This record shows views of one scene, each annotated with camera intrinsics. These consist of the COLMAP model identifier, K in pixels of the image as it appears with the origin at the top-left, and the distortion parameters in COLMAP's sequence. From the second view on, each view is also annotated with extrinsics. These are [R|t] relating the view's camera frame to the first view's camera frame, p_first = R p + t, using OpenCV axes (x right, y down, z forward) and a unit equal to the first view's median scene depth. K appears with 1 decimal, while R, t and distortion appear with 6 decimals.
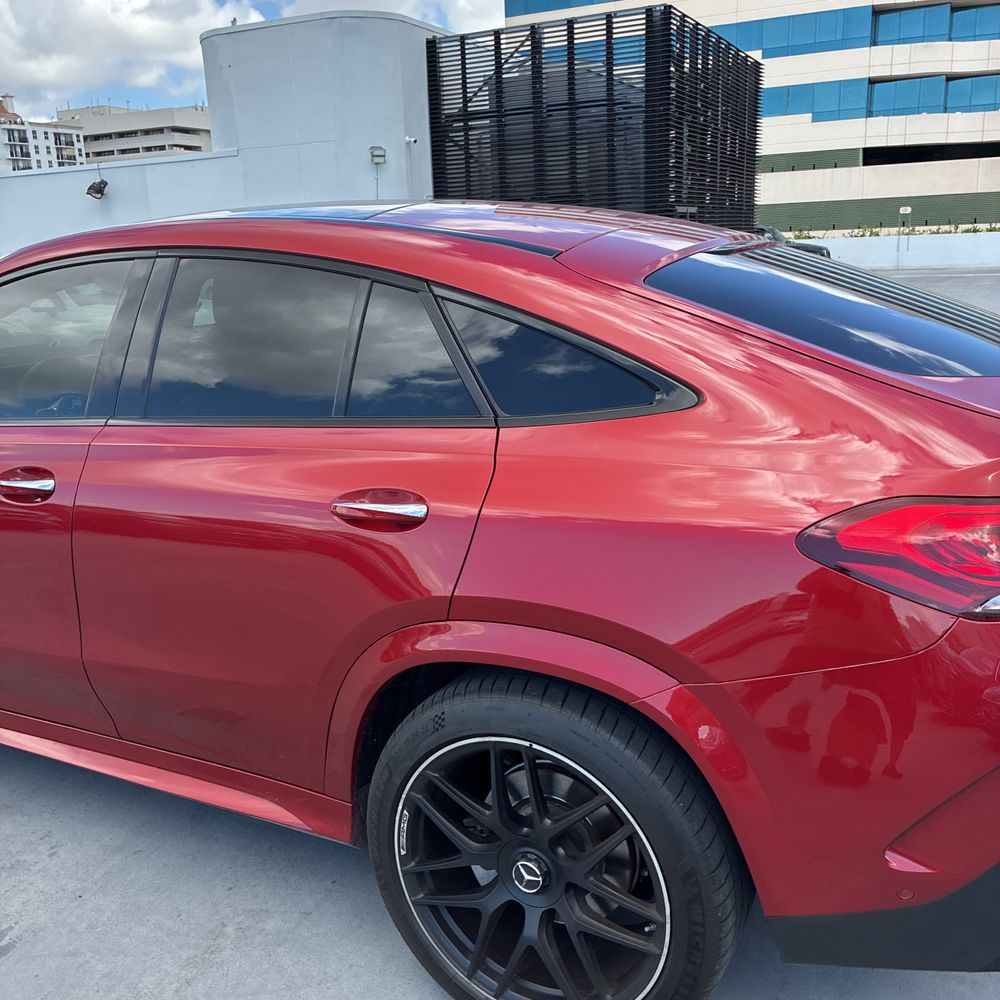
lens RADIAL K [[1021.0, 0, 488.5], [0, 1021.0, 504.7], [0, 0, 1]] dist [0.016611, 0.000000]
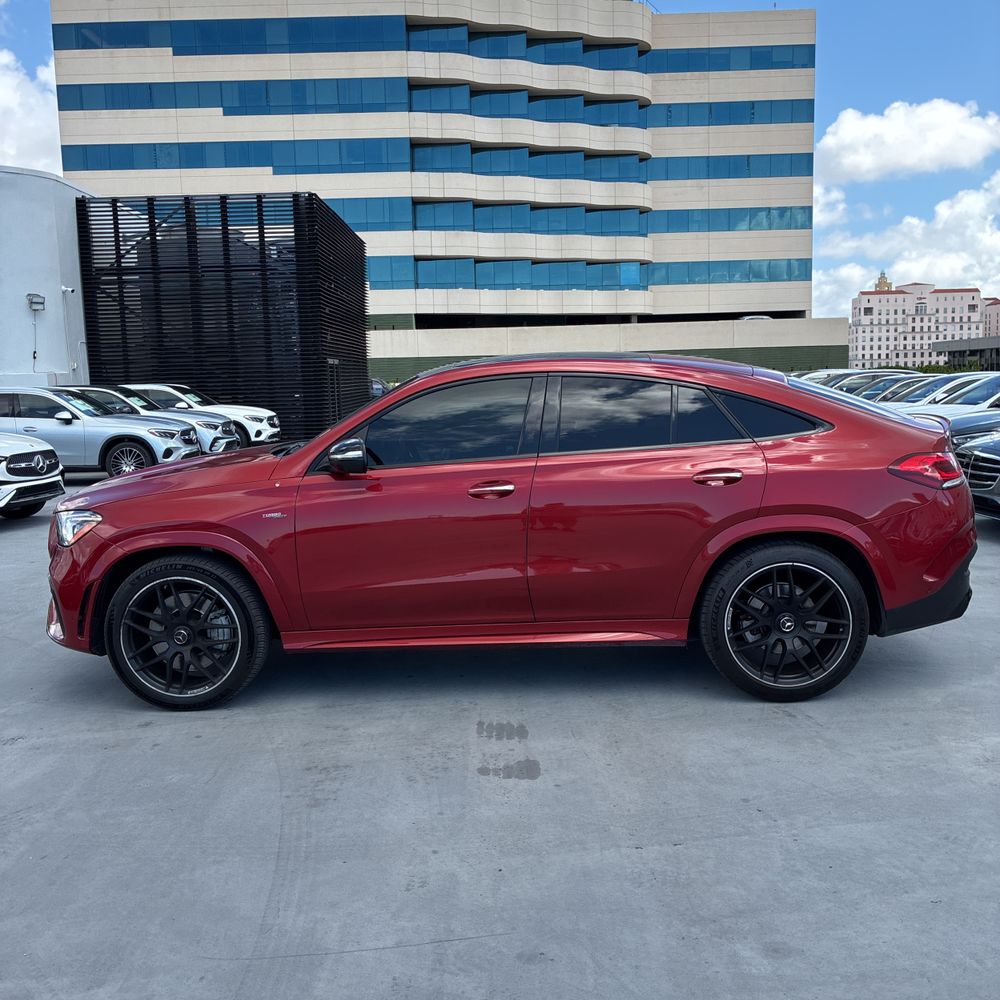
lens RADIAL K [[1021.0, 0, 505.4], [0, 1021.0, 508.6], [0, 0, 1]] dist [0.016611, 0.000000]
pose [[0.896980, -0.041002, 0.440165, -0.141966], [0.101744, 0.988107, -0.115293, 0.026745], [-0.430202, 0.148200, 0.890485, -0.080016]]
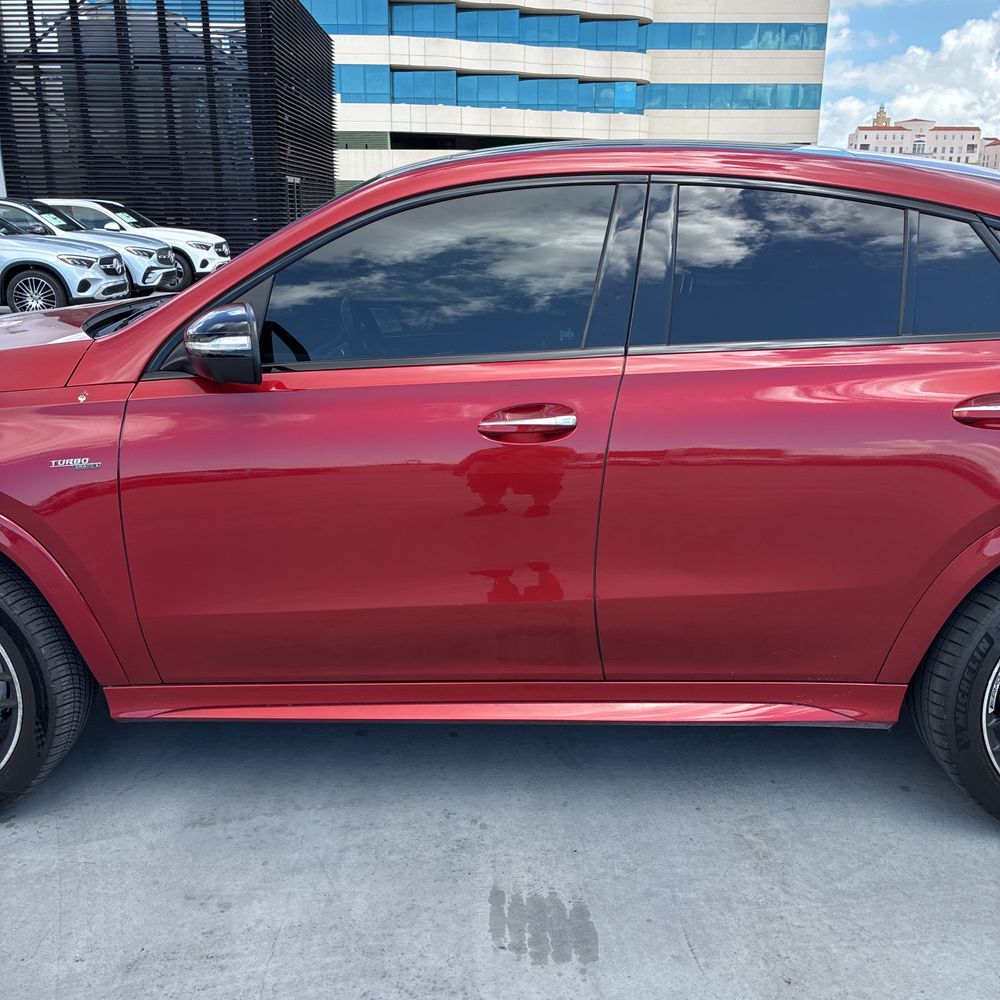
lens RADIAL K [[1021.0, 0, 510.0], [0, 1021.0, 503.7], [0, 0, 1]] dist [0.016611, 0.000000]
pose [[0.885244, -0.087524, 0.456817, -0.099723], [0.077956, 0.996162, 0.039793, 0.001740], [-0.458547, 0.000385, 0.888670, 0.020398]]
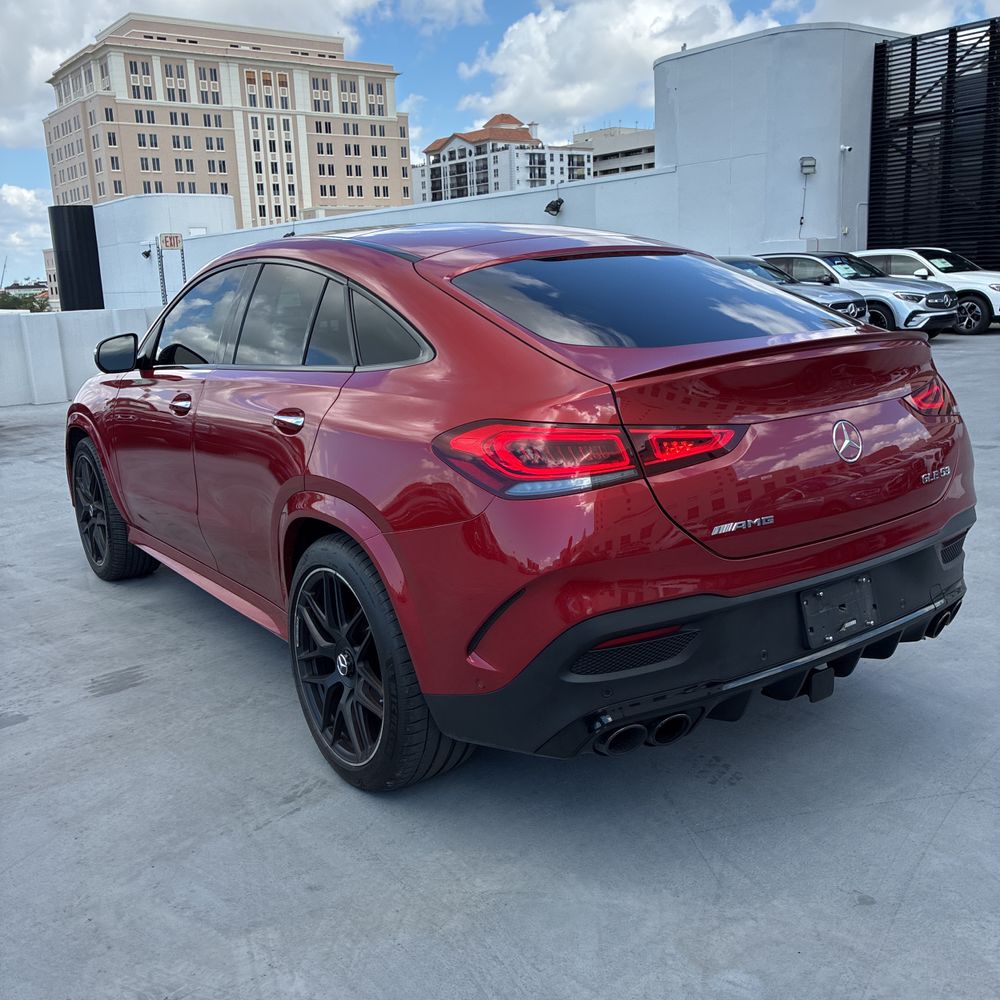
lens RADIAL K [[1021.0, 0, 487.3], [0, 1021.0, 495.9], [0, 0, 1]] dist [0.016611, 0.000000]
pose [[0.894919, 0.097454, -0.435457, 0.076486], [-0.105162, 0.994434, 0.006429, 0.007054], [0.433660, 0.040040, 0.900187, -0.025497]]
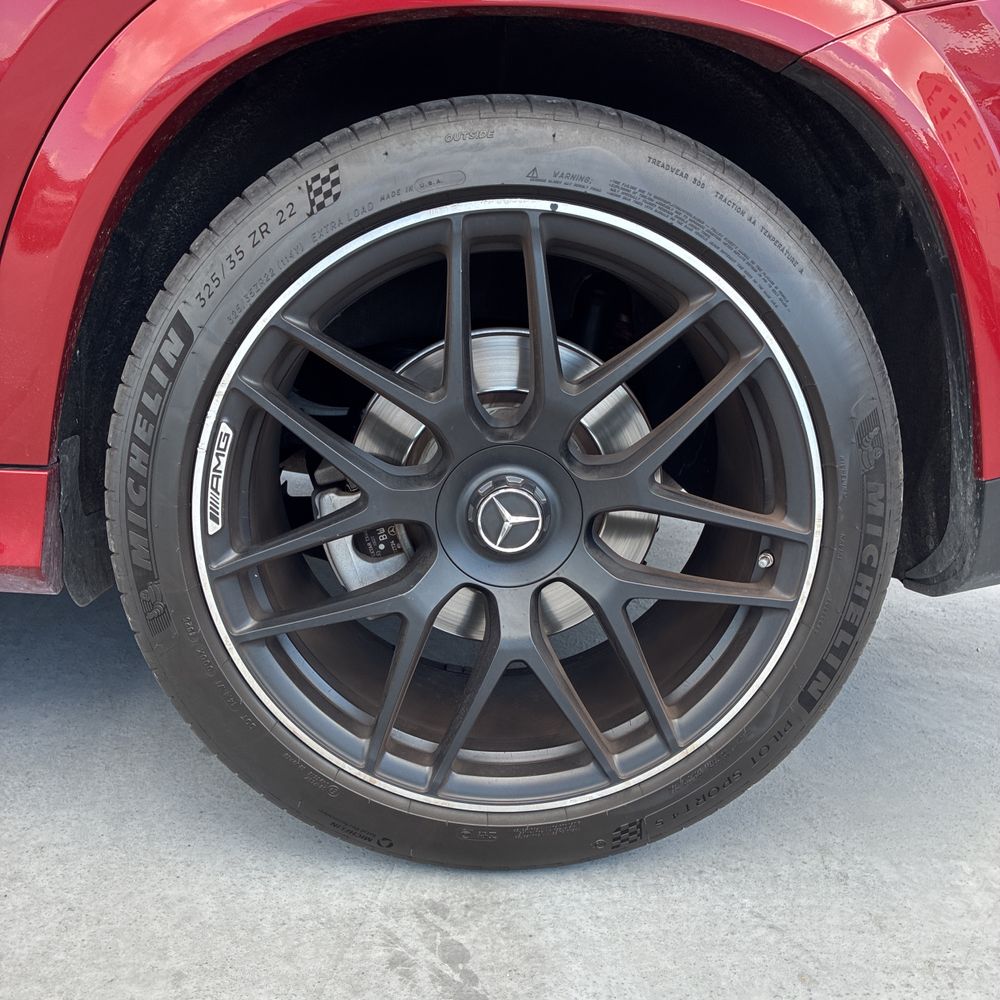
lens RADIAL K [[1021.0, 0, 483.9], [0, 1021.0, 466.5], [0, 0, 1]] dist [0.016611, 0.000000]
pose [[0.863322, -0.034954, 0.503442, -0.019227], [0.048788, 0.998706, -0.014323, 0.030242], [-0.502290, 0.036927, 0.863910, 0.050984]]
